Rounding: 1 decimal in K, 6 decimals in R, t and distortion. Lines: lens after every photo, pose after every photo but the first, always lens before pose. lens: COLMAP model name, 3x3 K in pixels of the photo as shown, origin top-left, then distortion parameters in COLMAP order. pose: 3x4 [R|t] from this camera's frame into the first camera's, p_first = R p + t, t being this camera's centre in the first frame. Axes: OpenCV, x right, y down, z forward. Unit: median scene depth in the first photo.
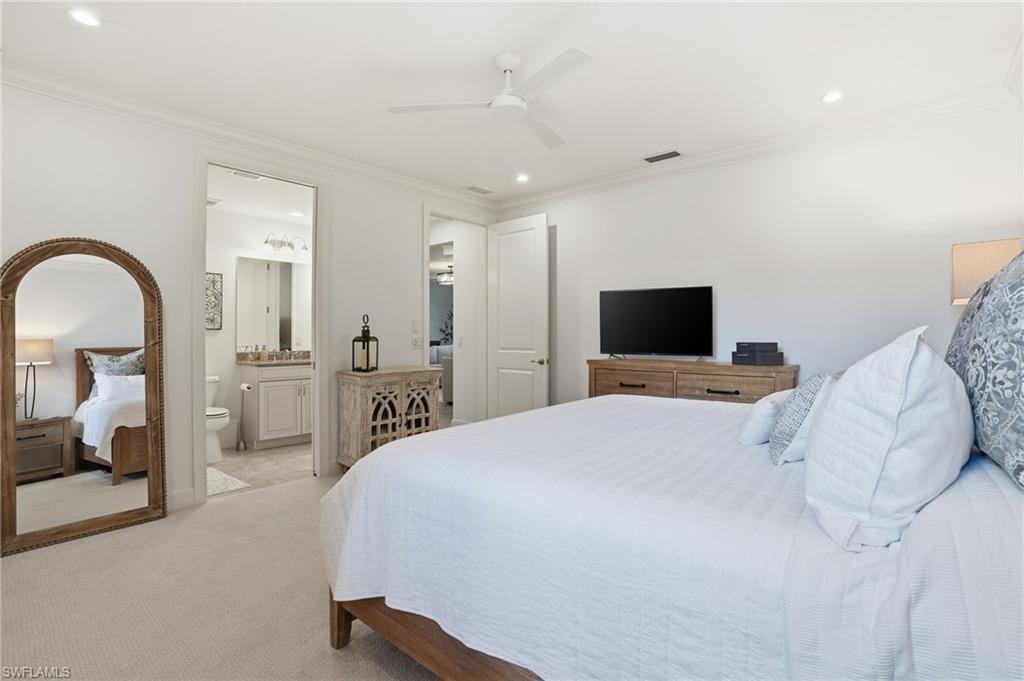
lens RADIAL K [[476.0, 0, 514.8], [0, 476.0, 339.6], [0, 0, 1]] dist [-0.065997, 0.023073]
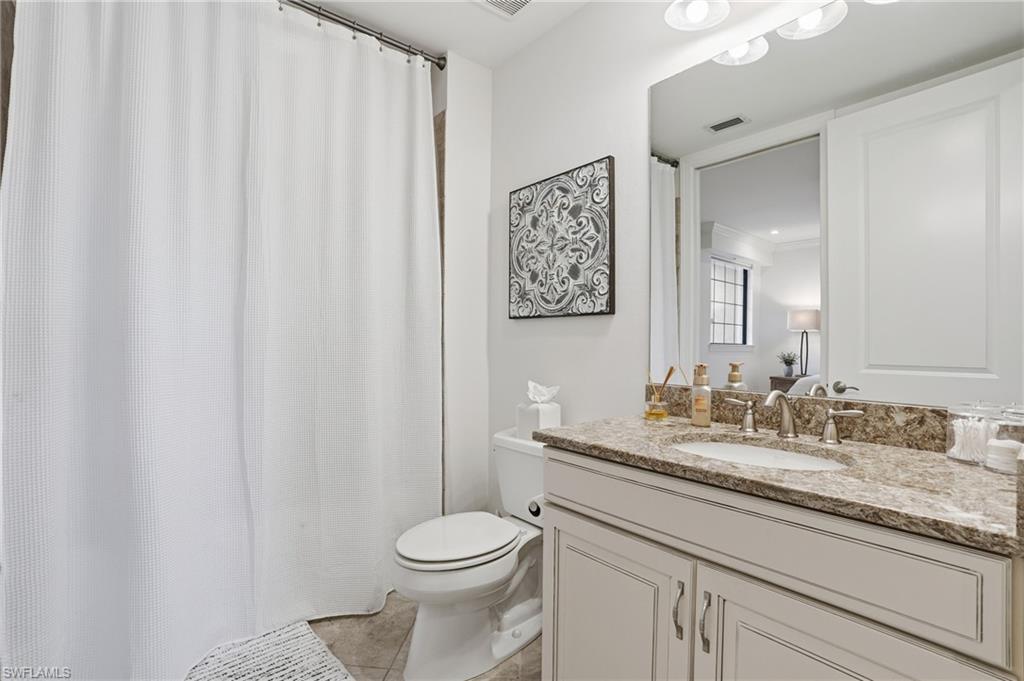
lens RADIAL K [[476.0, 0, 514.8], [0, 476.0, 339.6], [0, 0, 1]] dist [-0.065997, 0.023073]
pose [[-0.166647, 0.003129, -0.986012, -0.264356], [-0.006174, 0.999972, 0.004217, -0.002826], [0.985997, 0.006791, -0.166623, 0.987404]]
